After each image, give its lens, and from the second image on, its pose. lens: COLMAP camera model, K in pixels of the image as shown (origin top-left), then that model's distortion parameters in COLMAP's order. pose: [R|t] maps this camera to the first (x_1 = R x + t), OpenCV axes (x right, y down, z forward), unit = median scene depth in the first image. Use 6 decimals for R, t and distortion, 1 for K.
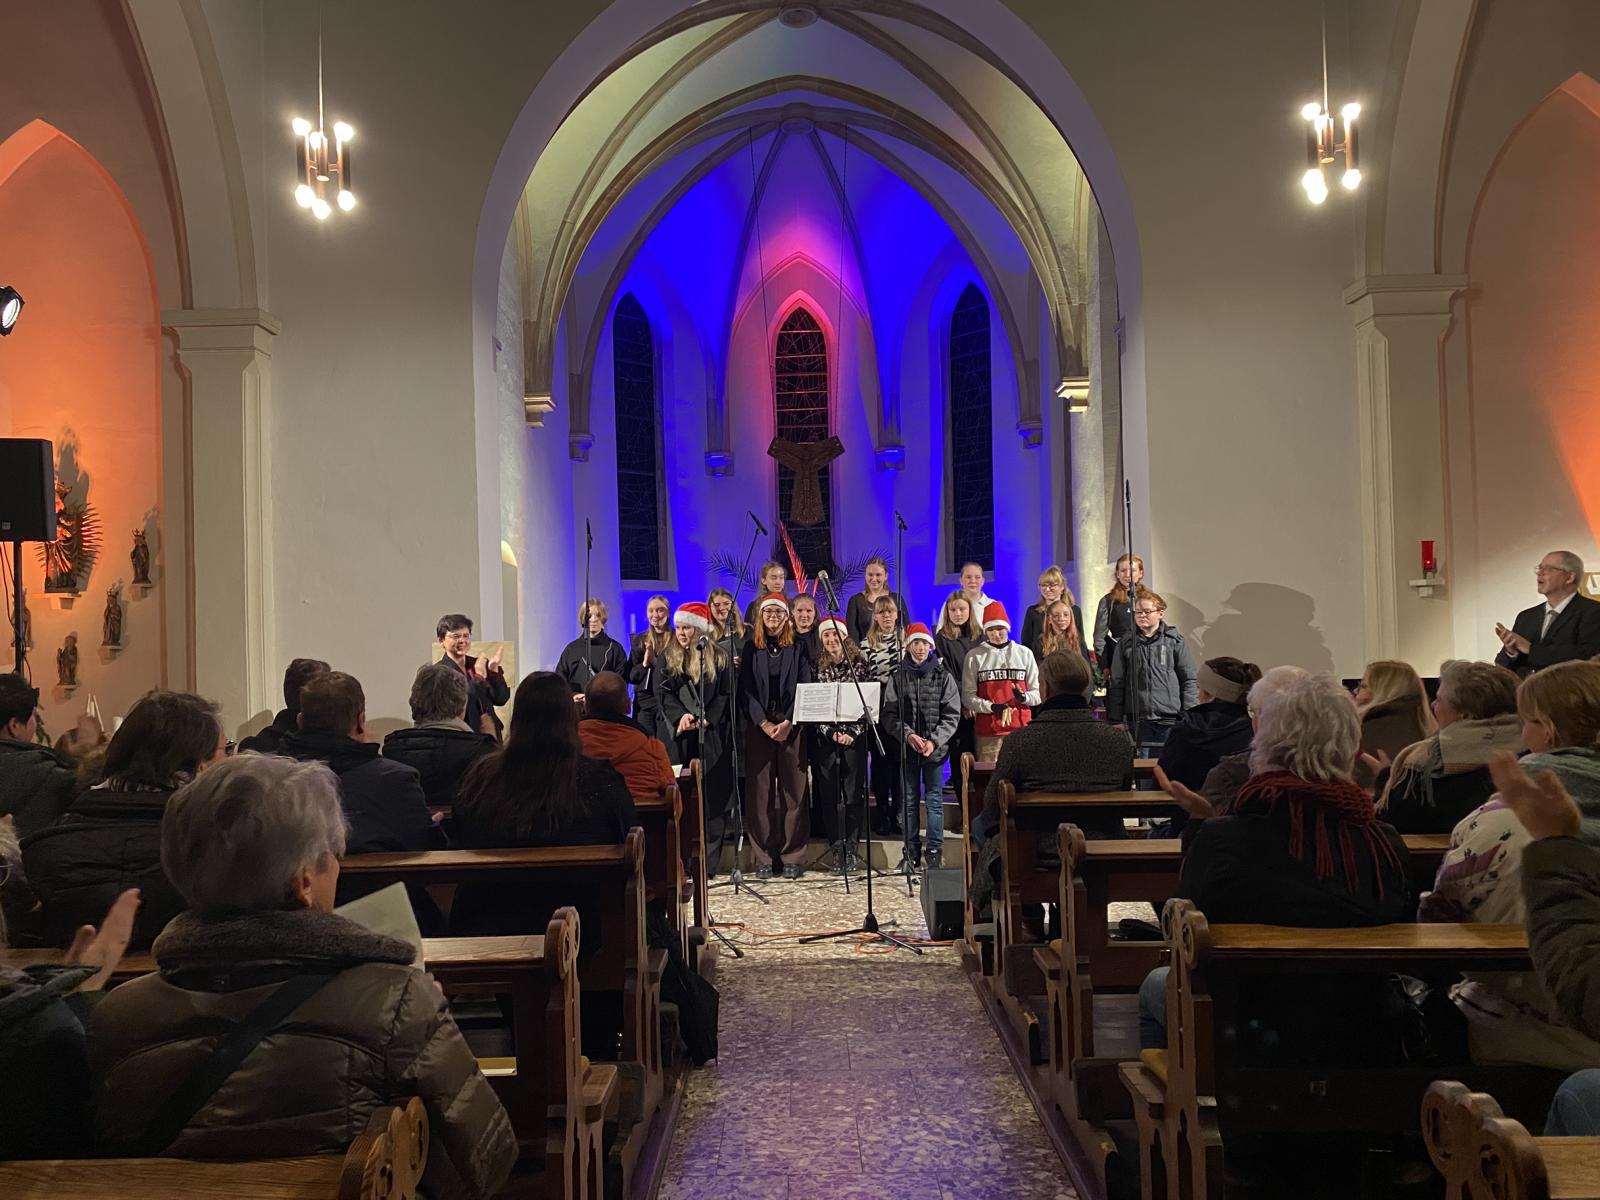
lens RADIAL K [[1209.4, 0, 781.8], [0, 1209.4, 615.6], [0, 0, 1]] dist [0.138979, -0.309616]
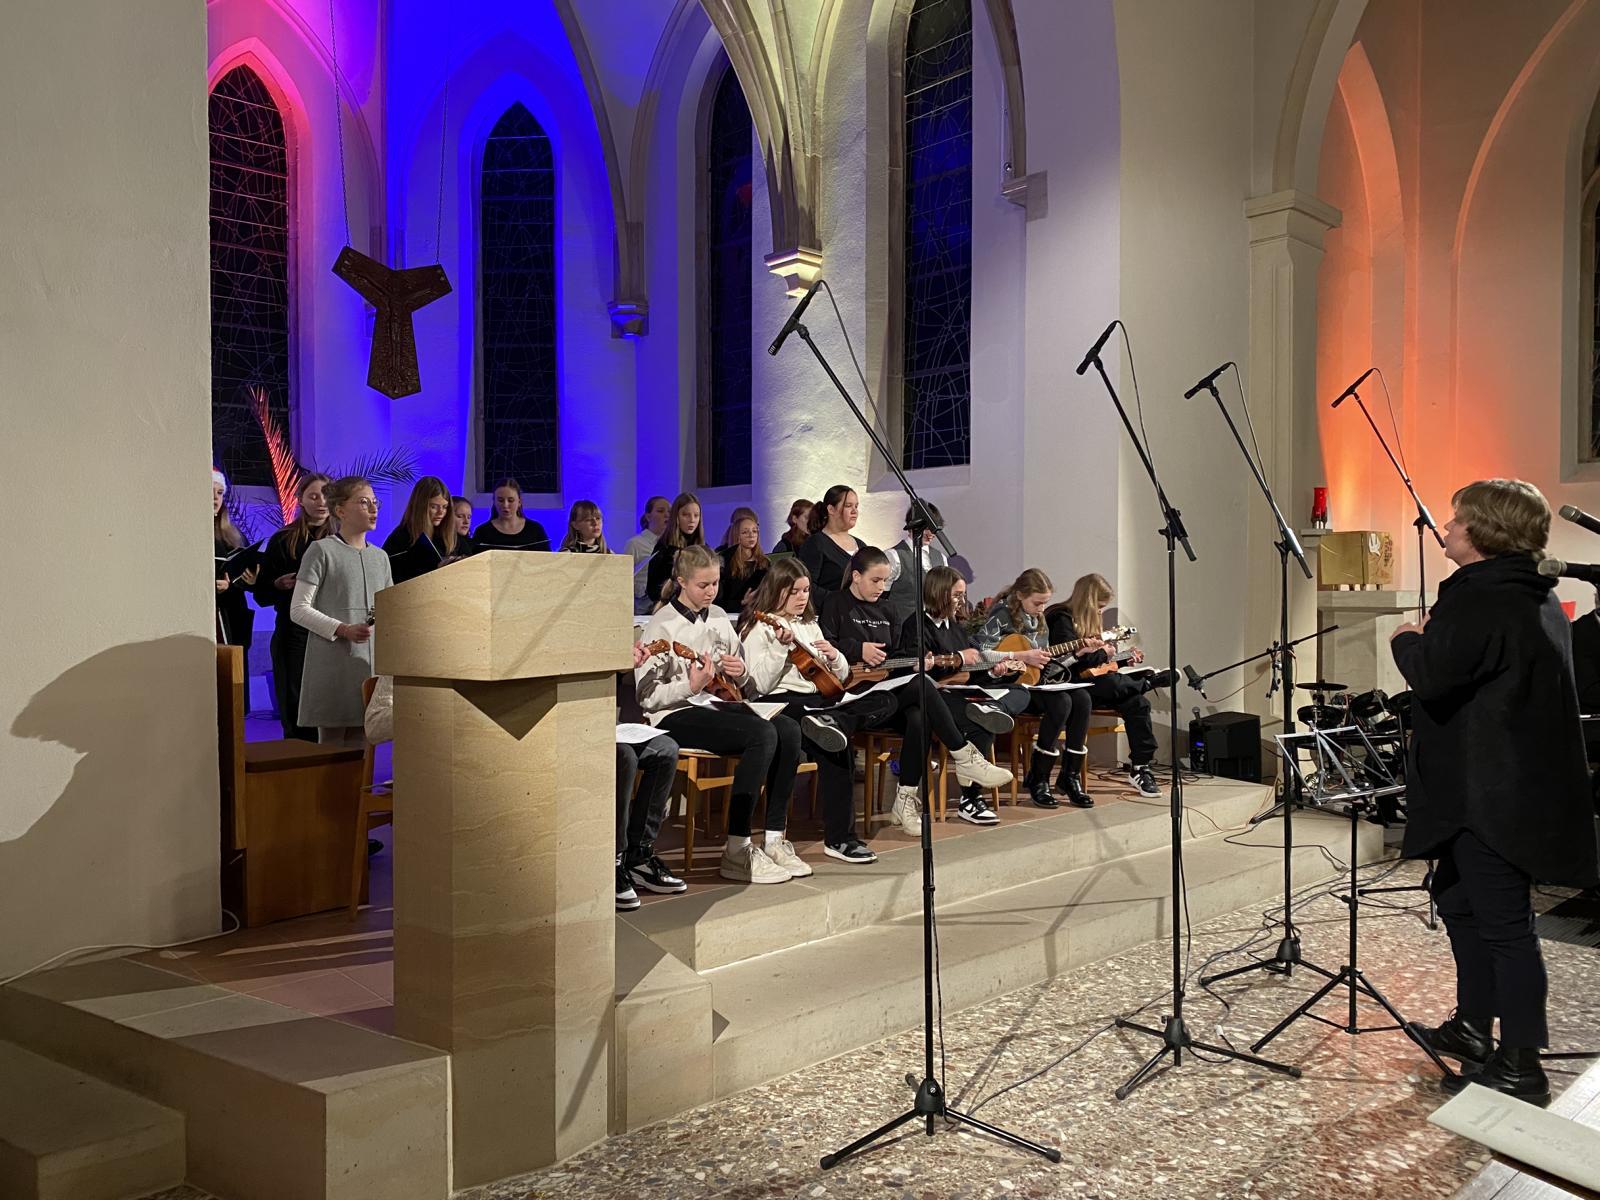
lens RADIAL K [[1225.8, 0, 800.0], [0, 1225.8, 600.0], [0, 0, 1]] dist [0.065492, -0.106327]
pose [[0.727997, 0.014991, 0.685416, -0.298339], [-0.032193, 0.999406, 0.012334, 0.018729], [-0.684824, -0.031045, 0.728047, 0.425897]]
